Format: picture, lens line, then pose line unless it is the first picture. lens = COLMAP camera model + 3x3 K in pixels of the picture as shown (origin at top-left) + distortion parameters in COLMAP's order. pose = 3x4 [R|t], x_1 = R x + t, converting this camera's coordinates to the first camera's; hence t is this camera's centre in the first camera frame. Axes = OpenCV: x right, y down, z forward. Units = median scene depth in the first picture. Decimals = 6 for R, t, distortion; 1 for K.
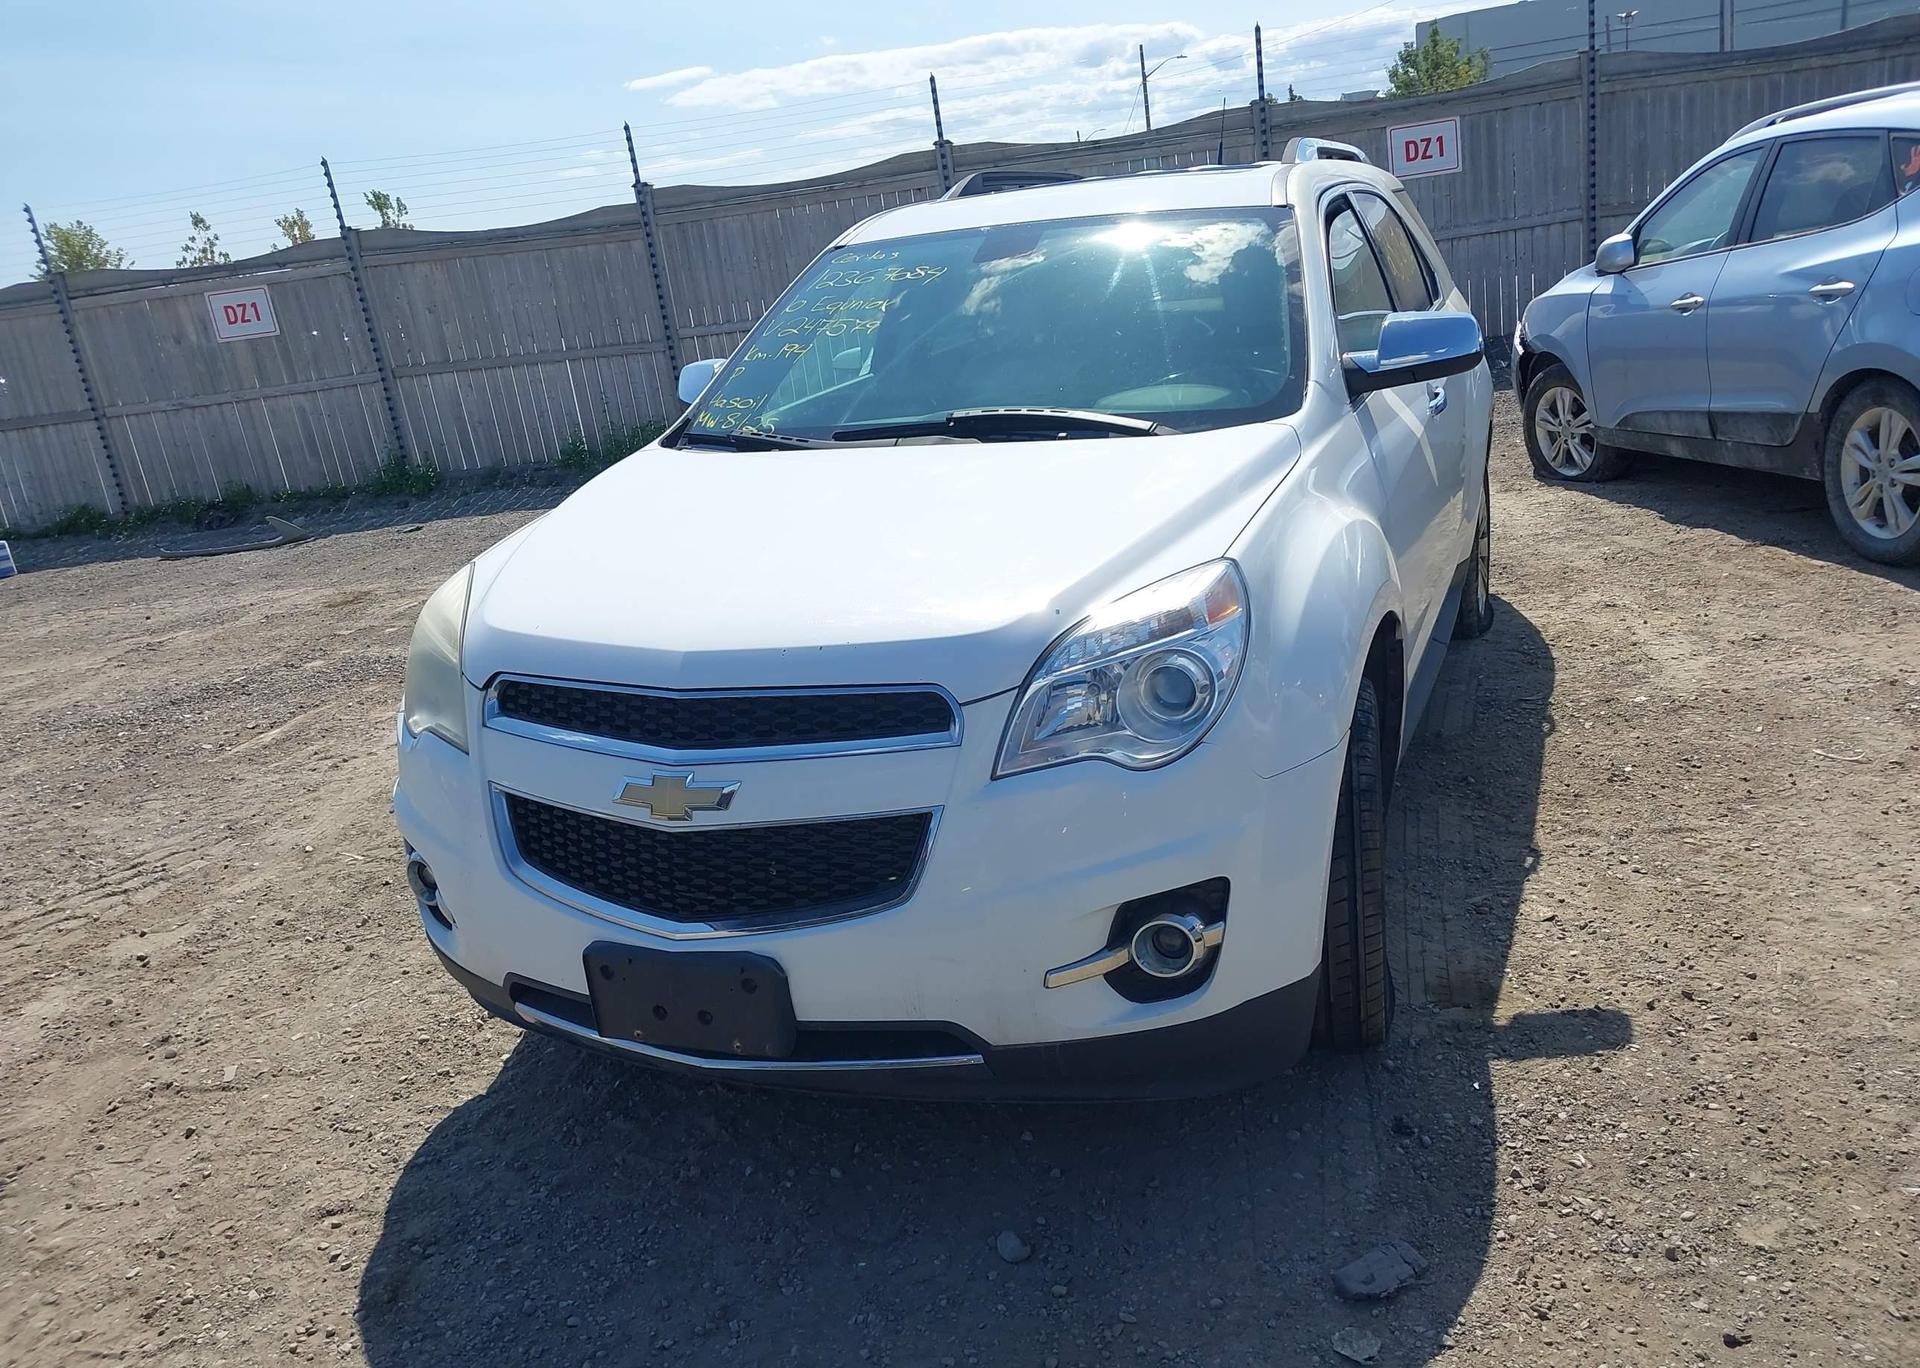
lens RADIAL K [[1600.2, 0, 960.0], [0, 1600.2, 684.0], [0, 0, 1]] dist [0.021694, -0.009354]
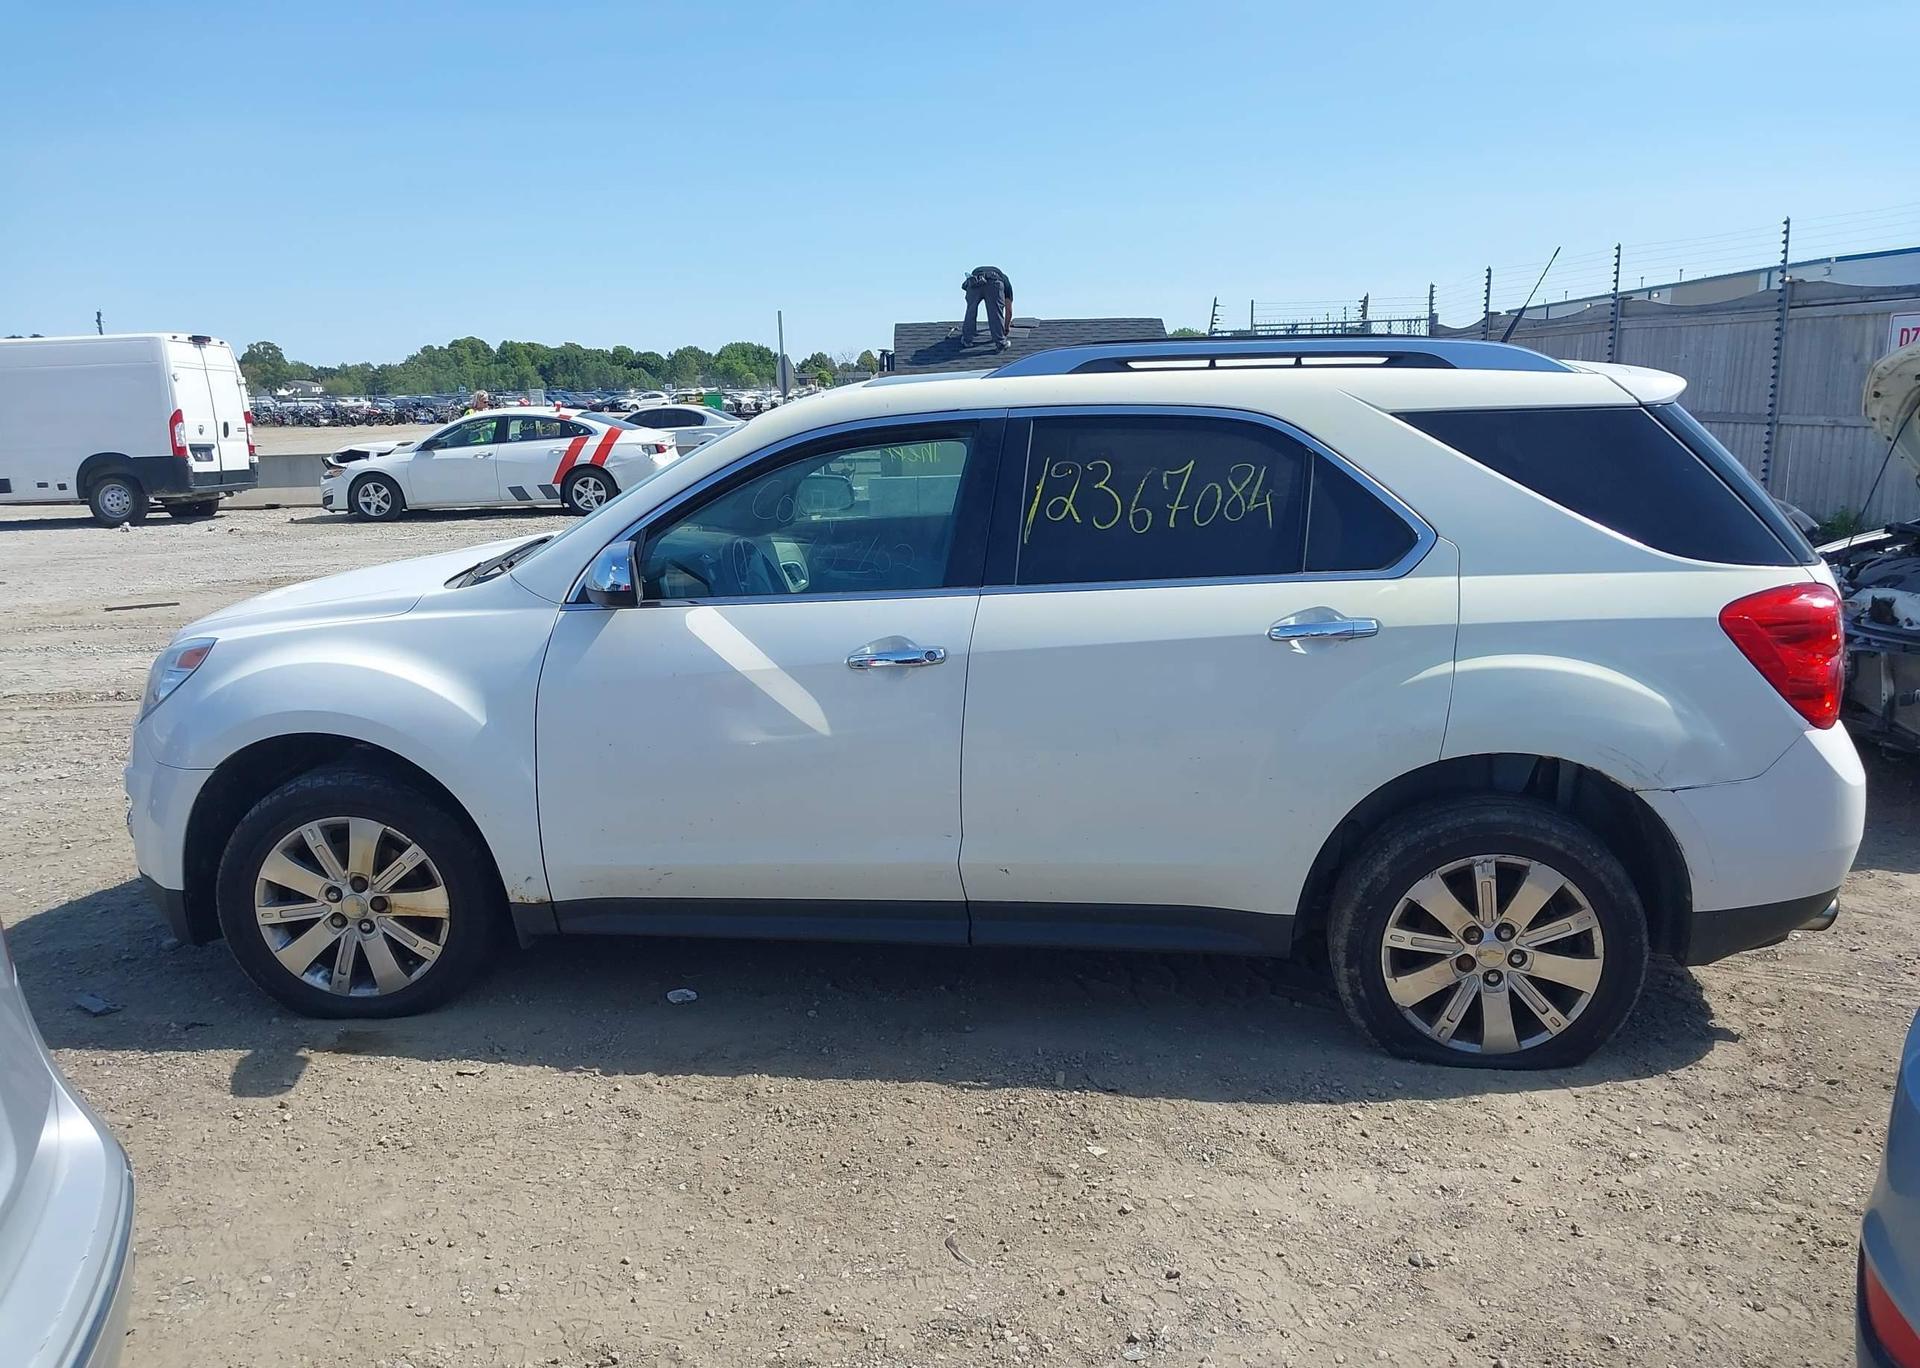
lens RADIAL K [[1600.2, 0, 960.0], [0, 1600.2, 684.0], [0, 0, 1]] dist [0.021694, -0.009354]
pose [[0.179182, 0.298784, -0.937348, 1.008048], [-0.251622, 0.934997, 0.249935, -0.346952], [0.951094, 0.191073, 0.242715, 0.719375]]
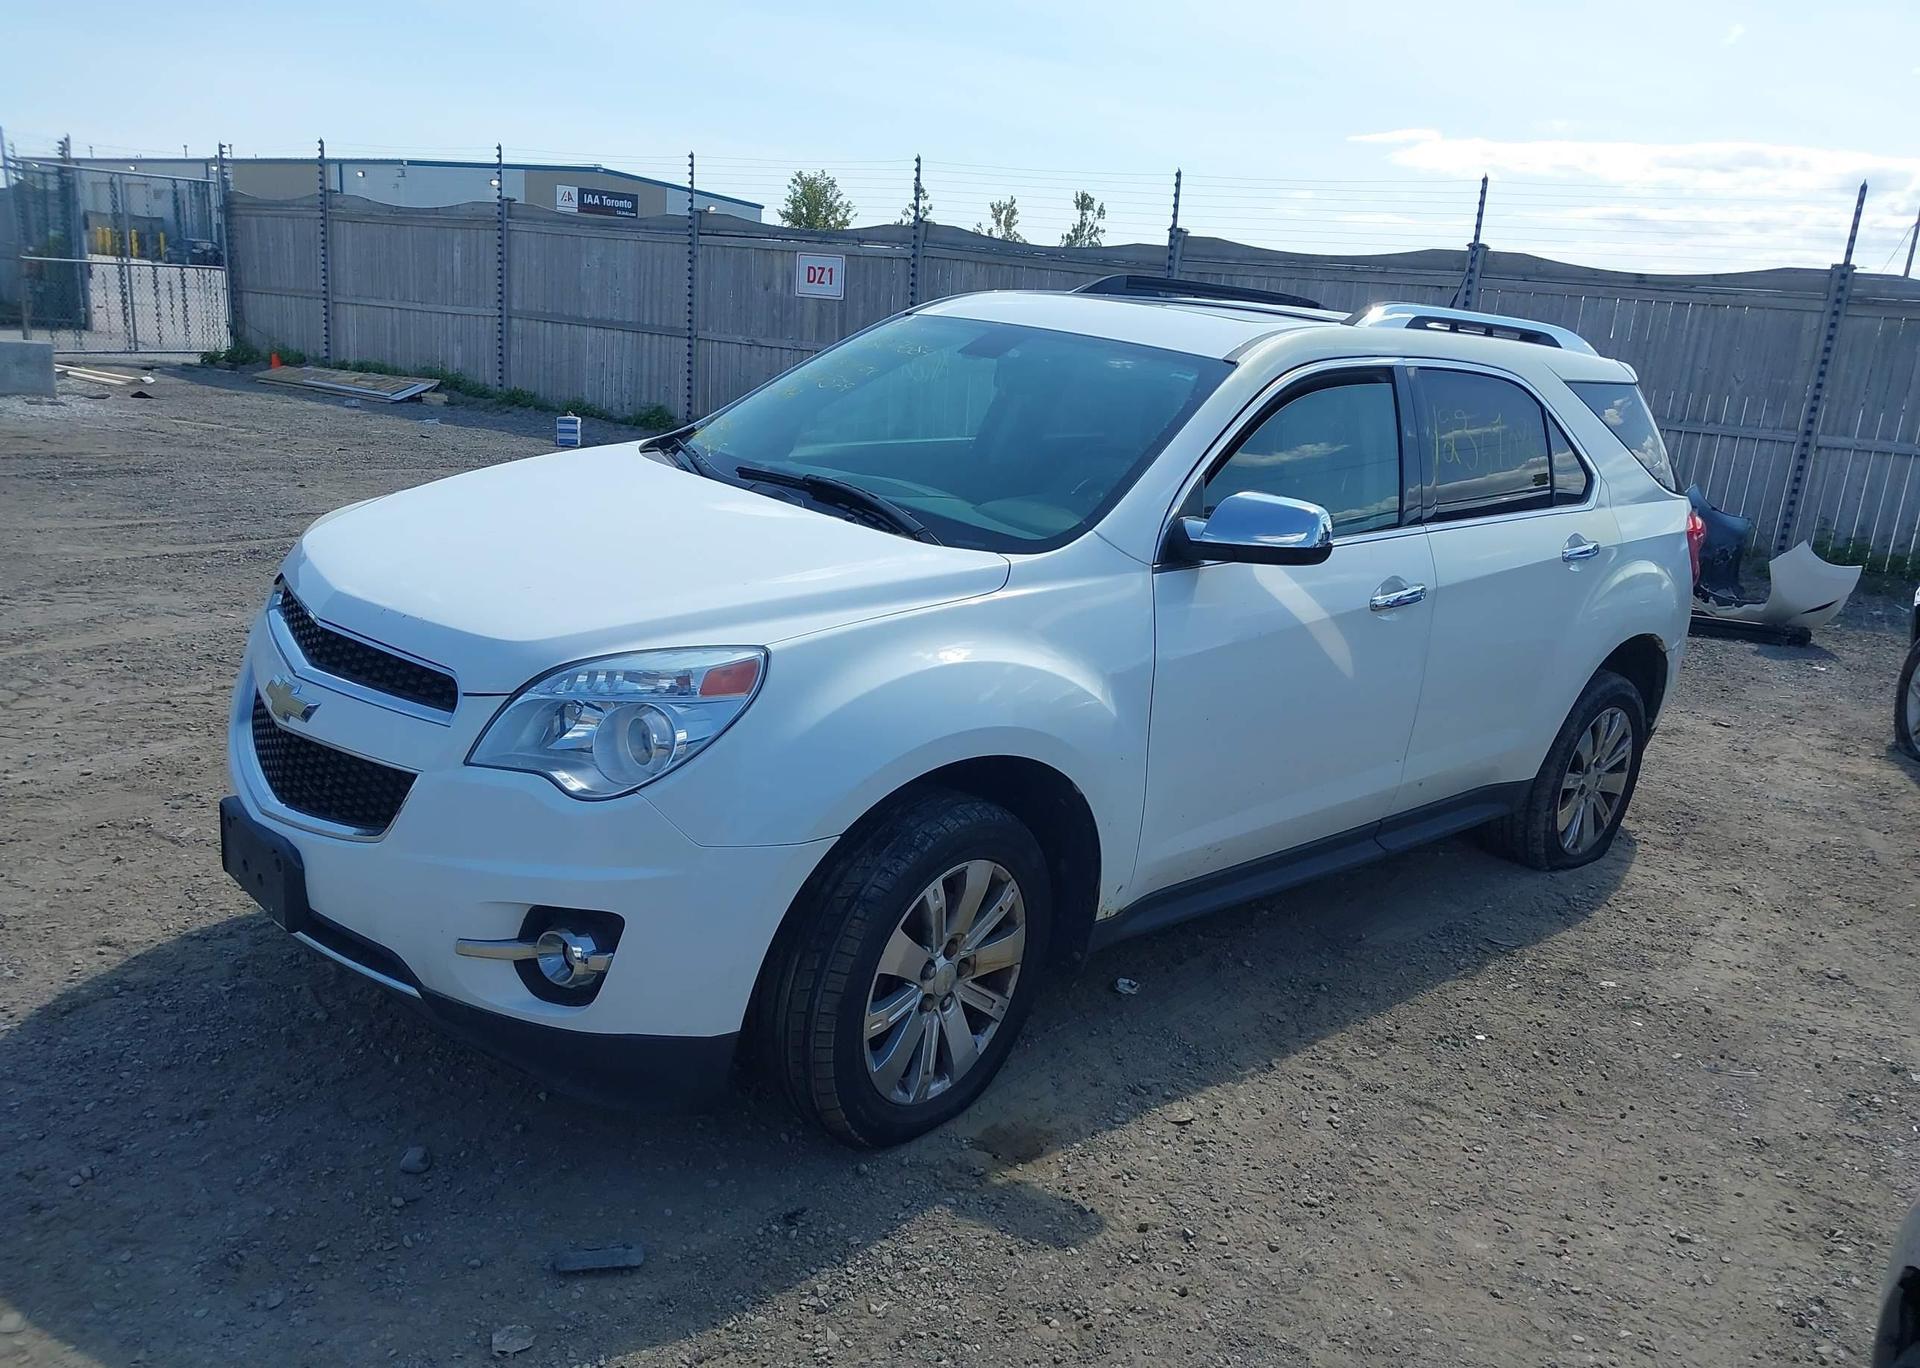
lens RADIAL K [[1600.2, 0, 960.0], [0, 1600.2, 684.0], [0, 0, 1]] dist [0.021694, -0.009354]
pose [[0.880364, 0.291679, -0.374010, 0.379097], [-0.299036, 0.953418, 0.039655, -0.075090], [0.368154, 0.076932, 0.926577, 0.022616]]
